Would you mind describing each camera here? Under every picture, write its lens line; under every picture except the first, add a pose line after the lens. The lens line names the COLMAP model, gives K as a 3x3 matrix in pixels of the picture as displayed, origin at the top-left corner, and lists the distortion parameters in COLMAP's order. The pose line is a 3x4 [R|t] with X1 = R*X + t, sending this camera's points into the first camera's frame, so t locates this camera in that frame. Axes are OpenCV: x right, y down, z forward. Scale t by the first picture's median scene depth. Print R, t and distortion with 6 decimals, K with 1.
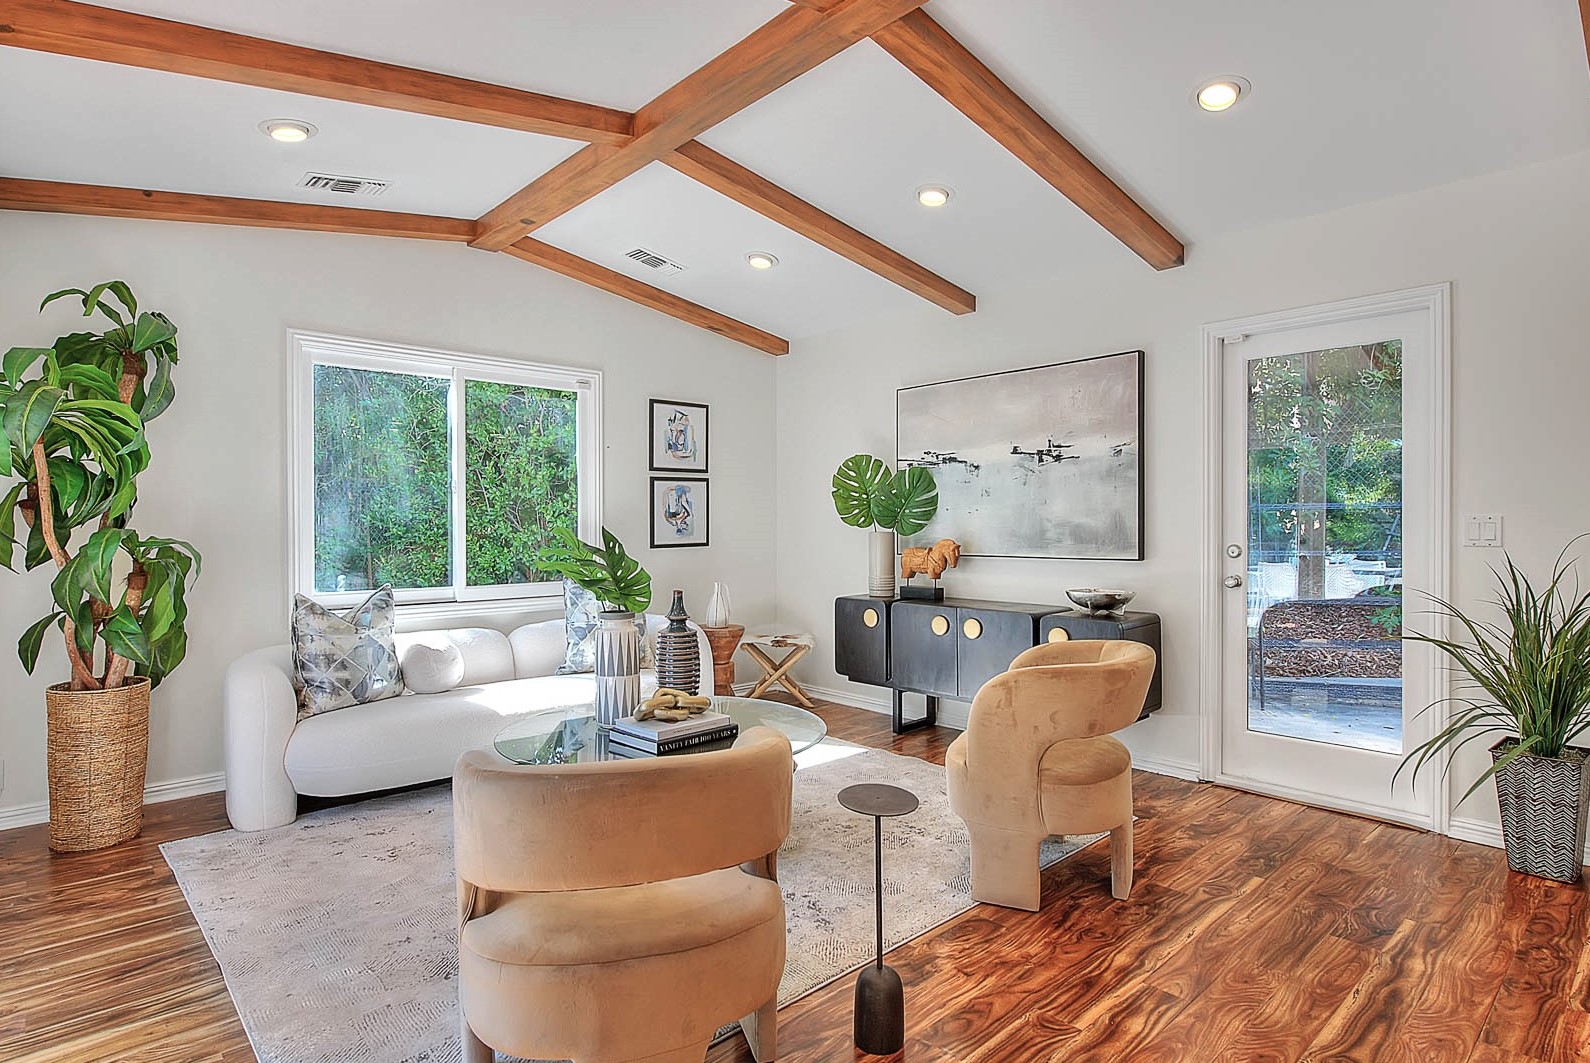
lens RADIAL K [[853.4, 0, 854.4], [0, 853.4, 527.8], [0, 0, 1]] dist [0.000744, 0.000219]
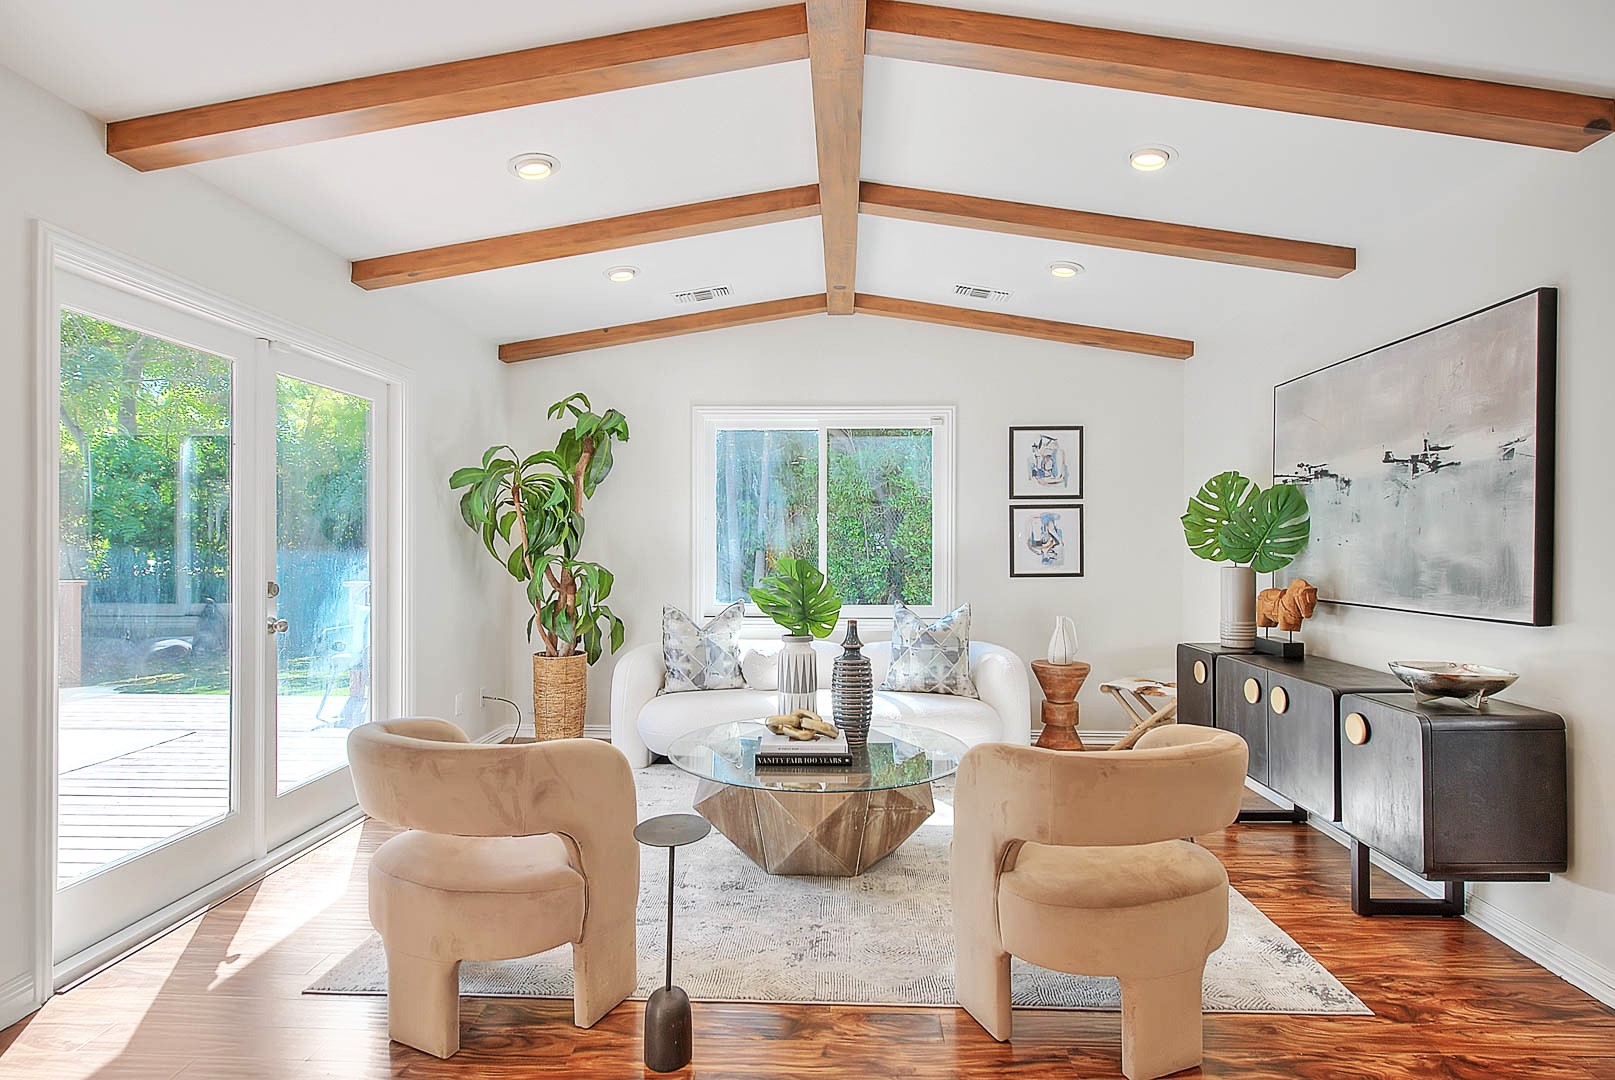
lens RADIAL K [[866.8, 0, 814.1], [0, 866.8, 539.3], [0, 0, 1]] dist [0.000744, 0.000219]
pose [[0.688691, 0.002769, -0.725050, 0.386386], [-0.009499, 0.999941, -0.005204, -0.014631], [0.724993, 0.010471, 0.688677, 0.162688]]
